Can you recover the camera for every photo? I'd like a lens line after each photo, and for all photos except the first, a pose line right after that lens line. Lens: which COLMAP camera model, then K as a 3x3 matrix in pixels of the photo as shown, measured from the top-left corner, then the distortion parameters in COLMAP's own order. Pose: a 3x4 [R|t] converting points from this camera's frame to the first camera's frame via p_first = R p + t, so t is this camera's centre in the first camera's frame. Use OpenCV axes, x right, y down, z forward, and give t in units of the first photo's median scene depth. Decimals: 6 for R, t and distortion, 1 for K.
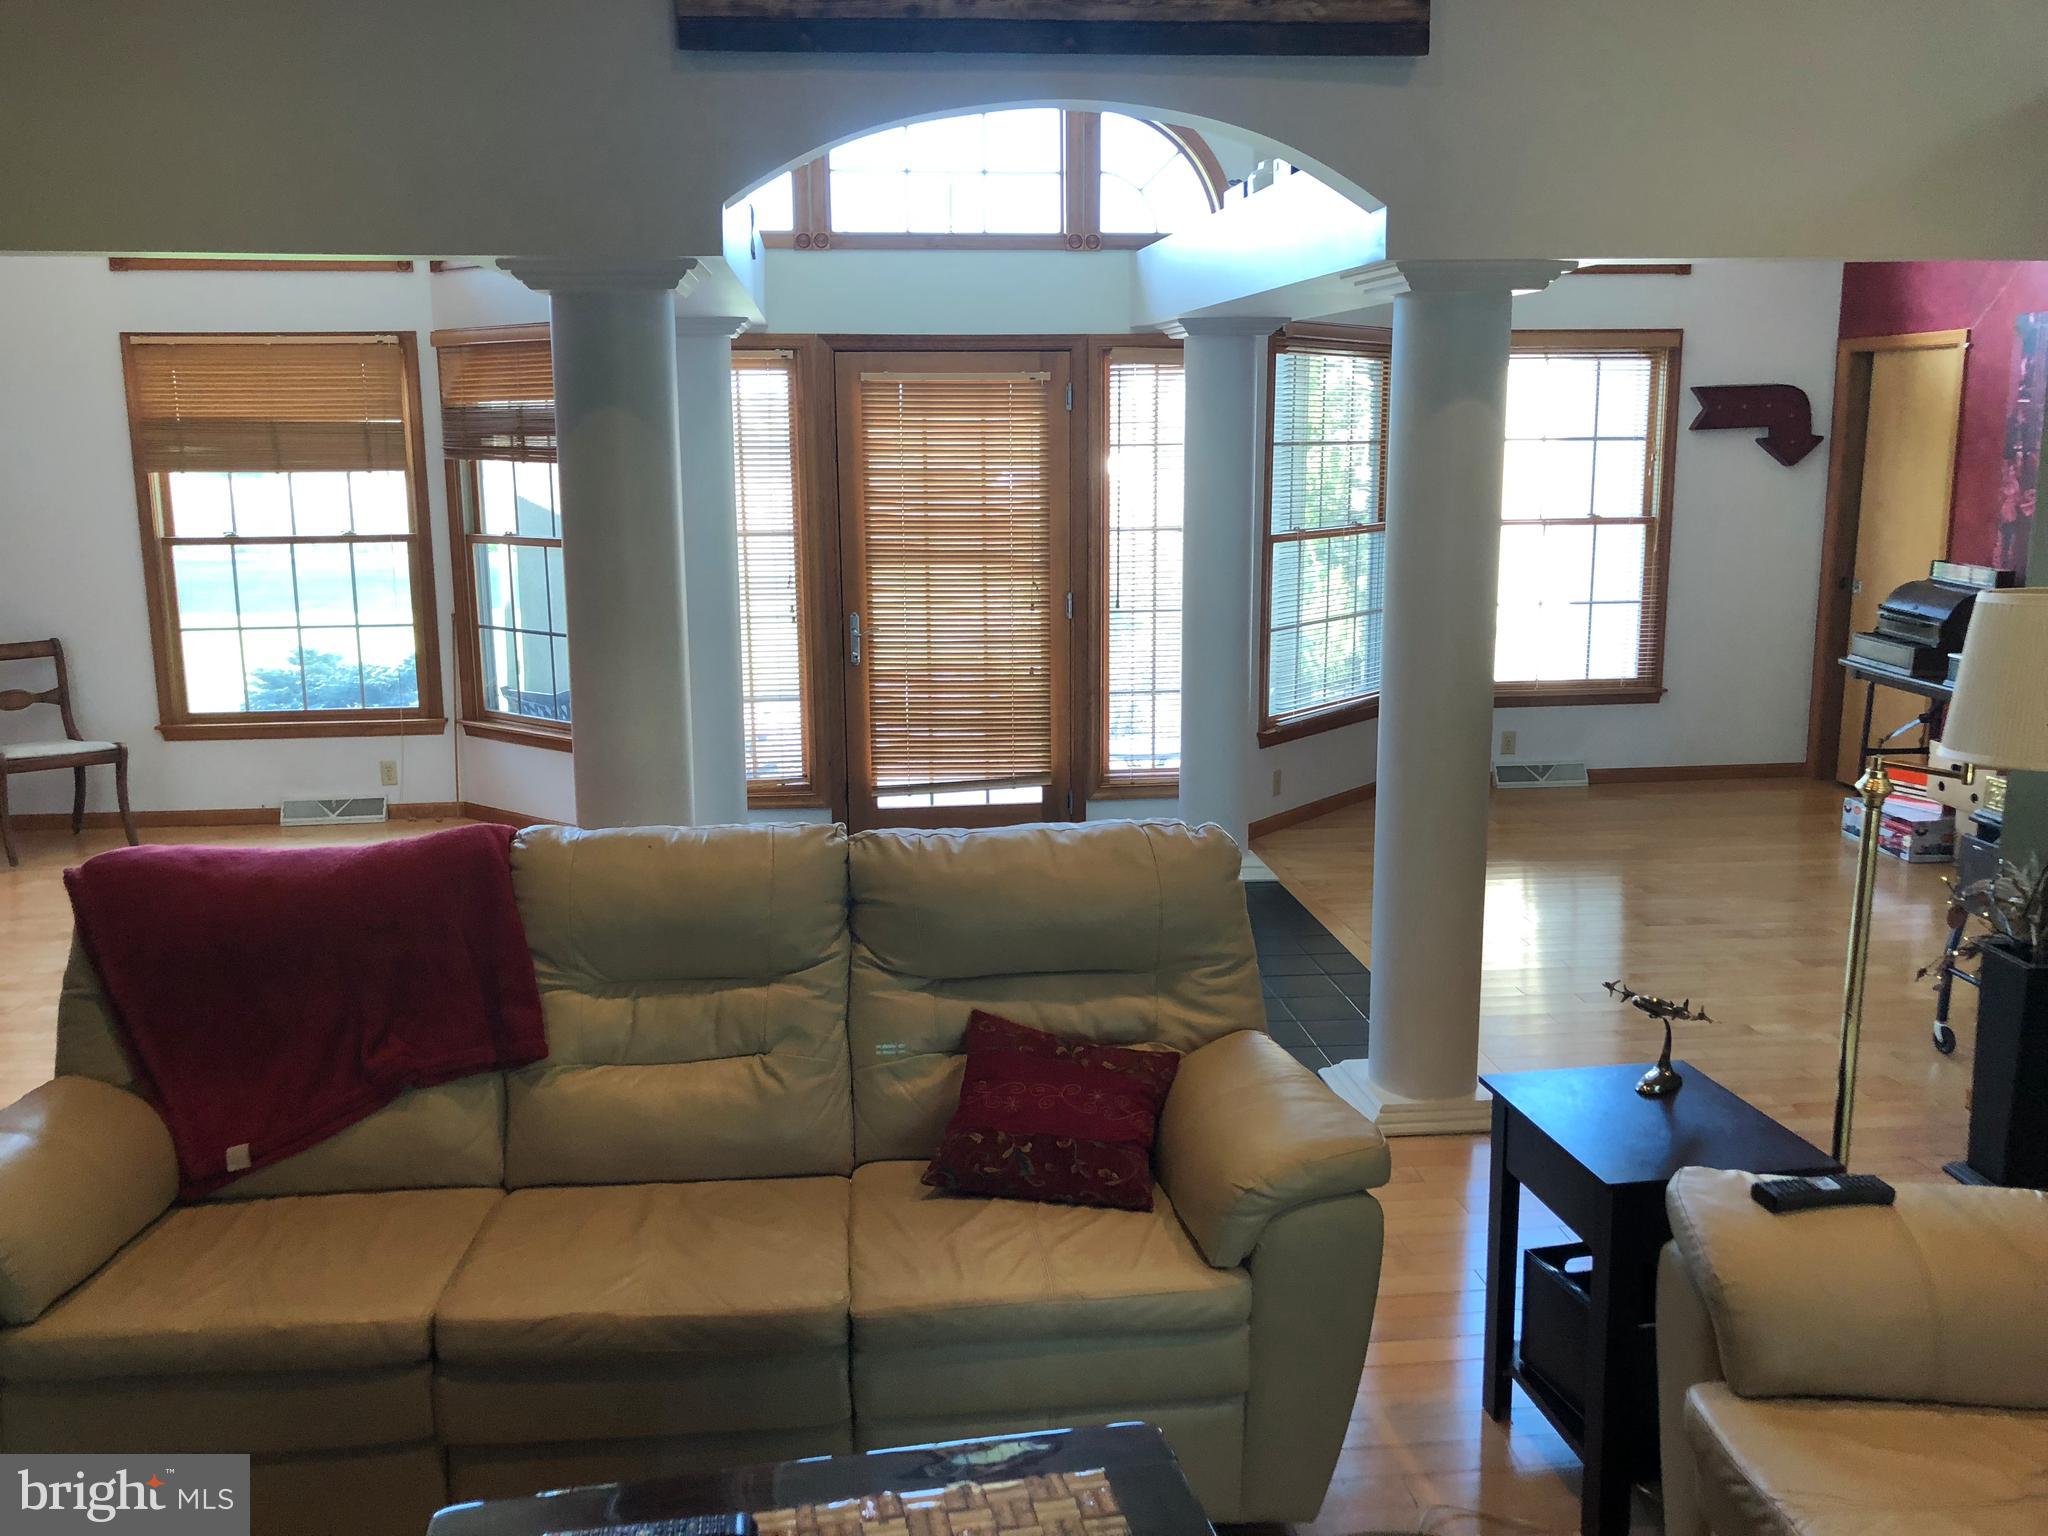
lens RADIAL K [[1694.5, 0, 1012.4], [0, 1694.5, 733.2], [0, 0, 1]] dist [-0.001510, 0.044092]
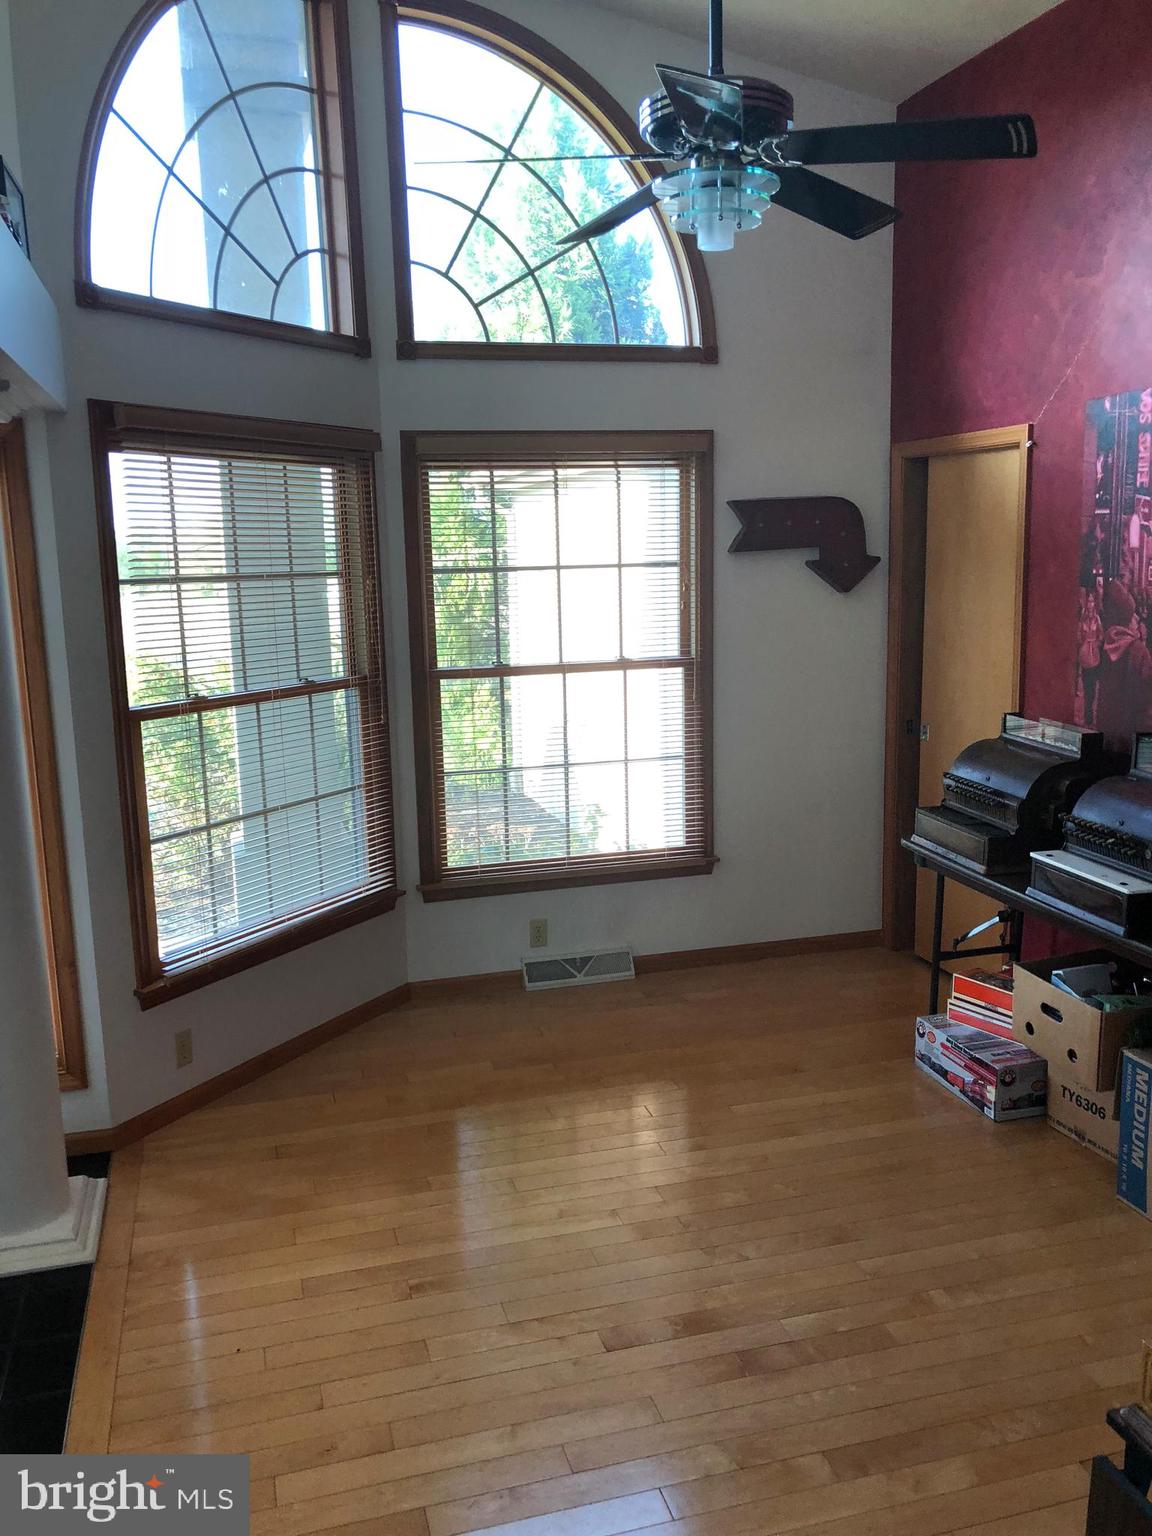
lens RADIAL K [[1270.9, 0, 576.0], [0, 1270.9, 768.0], [0, 0, 1]] dist [-0.001510, 0.044092]
pose [[0.985173, -0.045129, 0.165525, 0.236891], [0.046332, 0.998920, -0.003412, -0.080853], [-0.165192, 0.011030, 0.986200, 0.433529]]
